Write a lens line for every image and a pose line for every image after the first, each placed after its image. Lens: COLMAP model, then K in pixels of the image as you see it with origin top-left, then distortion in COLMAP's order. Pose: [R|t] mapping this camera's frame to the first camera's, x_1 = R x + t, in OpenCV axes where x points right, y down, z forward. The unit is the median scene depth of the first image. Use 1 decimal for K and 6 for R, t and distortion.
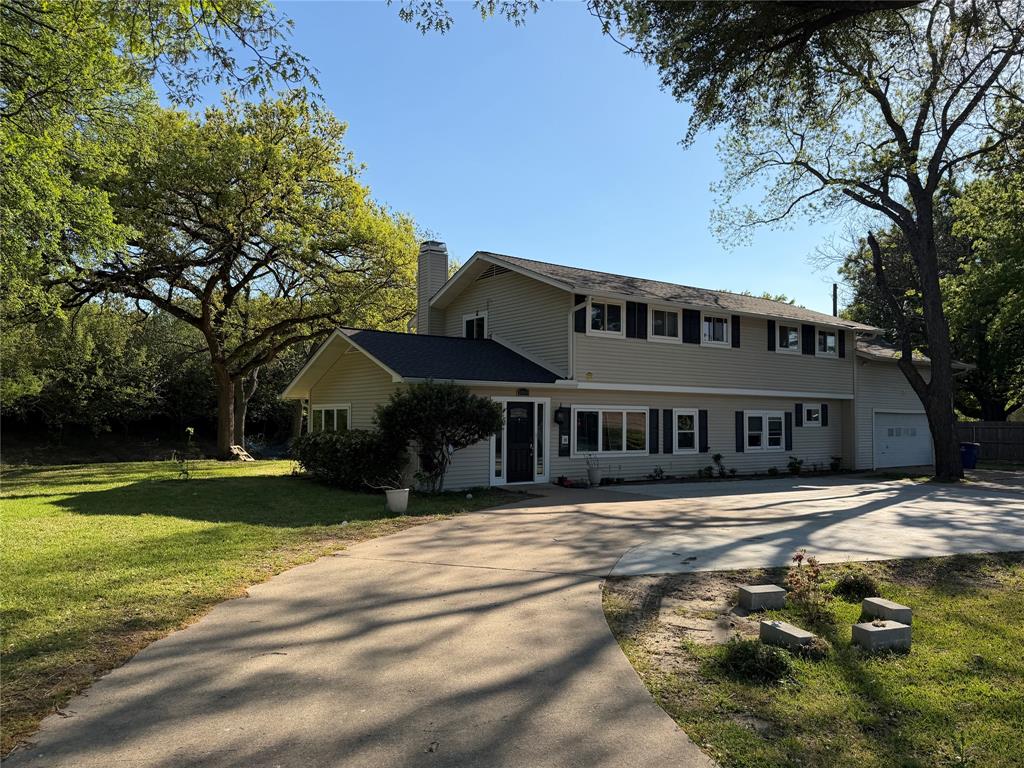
lens RADIAL K [[703.7, 0, 507.8], [0, 703.7, 394.4], [0, 0, 1]] dist [0.072078, -0.073843]
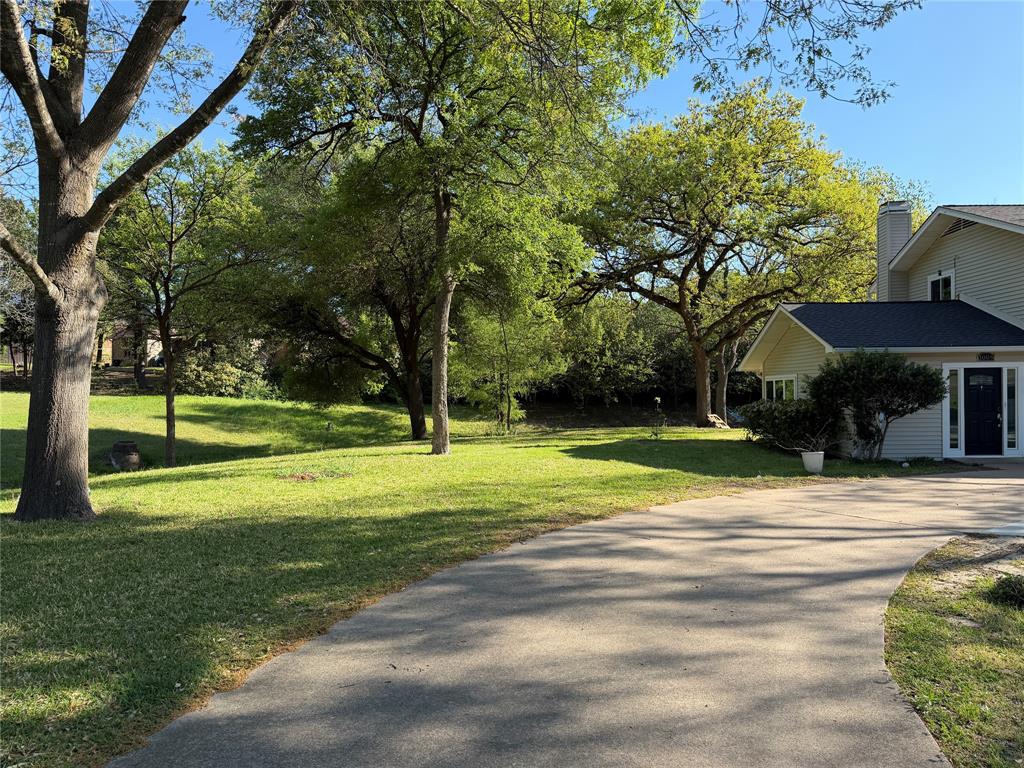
lens RADIAL K [[703.7, 0, 508.1], [0, 703.7, 388.3], [0, 0, 1]] dist [0.072078, -0.073843]
pose [[0.779118, -0.014304, -0.626714, 0.112834], [0.033392, 0.999267, 0.018705, -0.000673], [0.625987, -0.035501, 0.779025, -0.103768]]
